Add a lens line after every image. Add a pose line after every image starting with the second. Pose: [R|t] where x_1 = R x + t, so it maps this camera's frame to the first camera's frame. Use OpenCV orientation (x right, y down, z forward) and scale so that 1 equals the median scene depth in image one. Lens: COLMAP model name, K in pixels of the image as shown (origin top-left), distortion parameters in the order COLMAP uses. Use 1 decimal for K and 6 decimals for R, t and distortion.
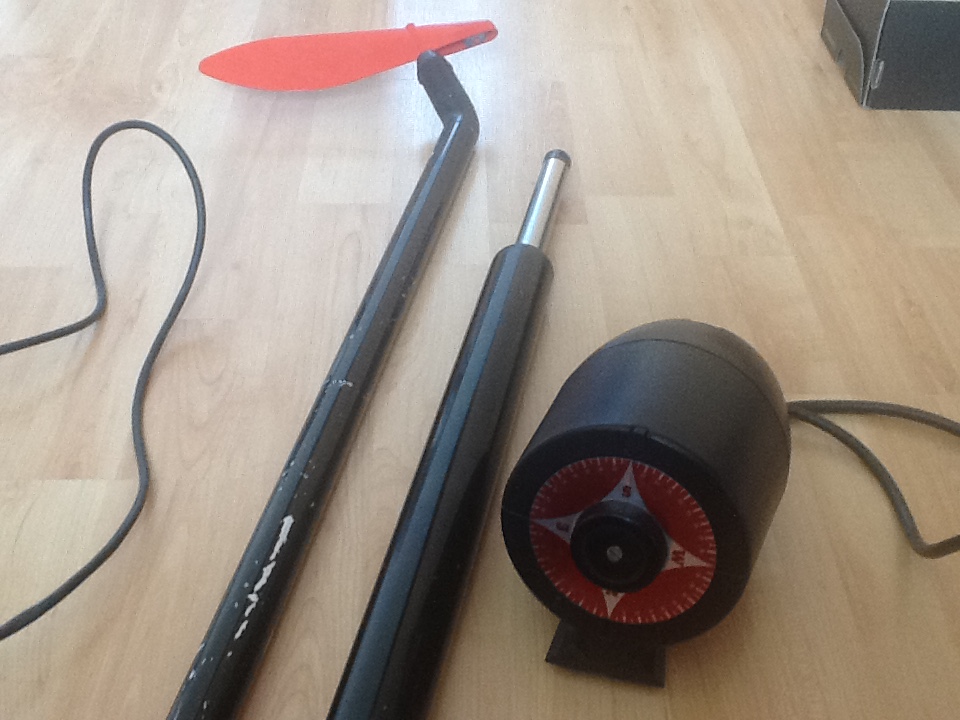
lens RADIAL K [[1172.6, 0, 480.0], [0, 1172.6, 360.0], [0, 0, 1]] dist [-0.007939, 0.002920]
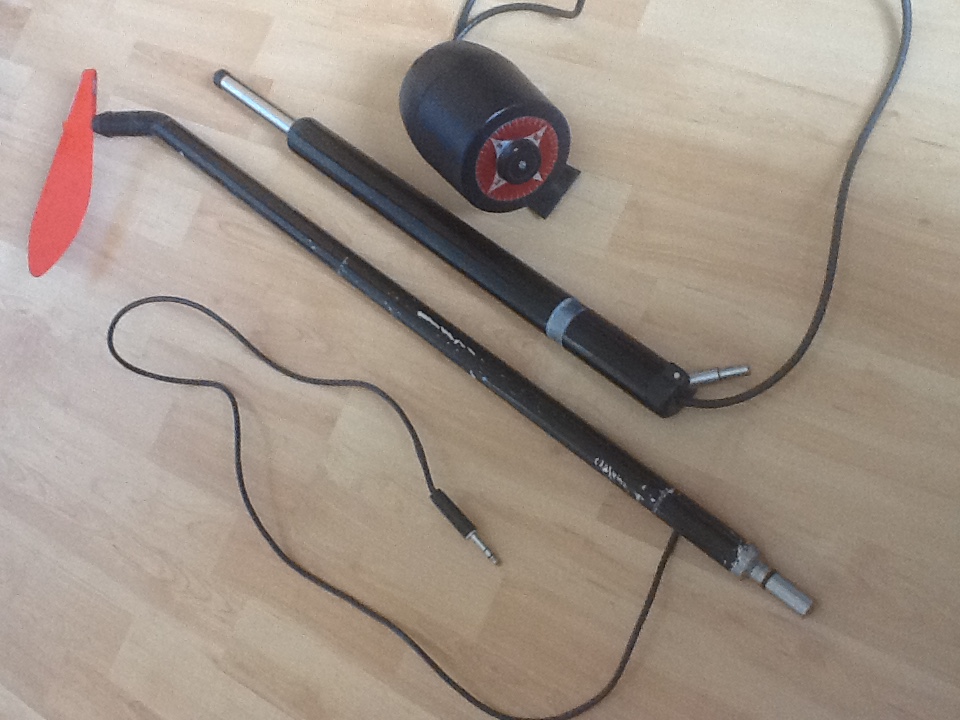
lens RADIAL K [[1172.6, 0, 480.0], [0, 1172.6, 360.0], [0, 0, 1]] dist [-0.007939, 0.002920]
pose [[0.412379, -0.910701, 0.023818, -0.214970], [0.847114, 0.392943, 0.357761, -0.387836], [-0.335172, -0.127357, 0.933509, -0.726377]]
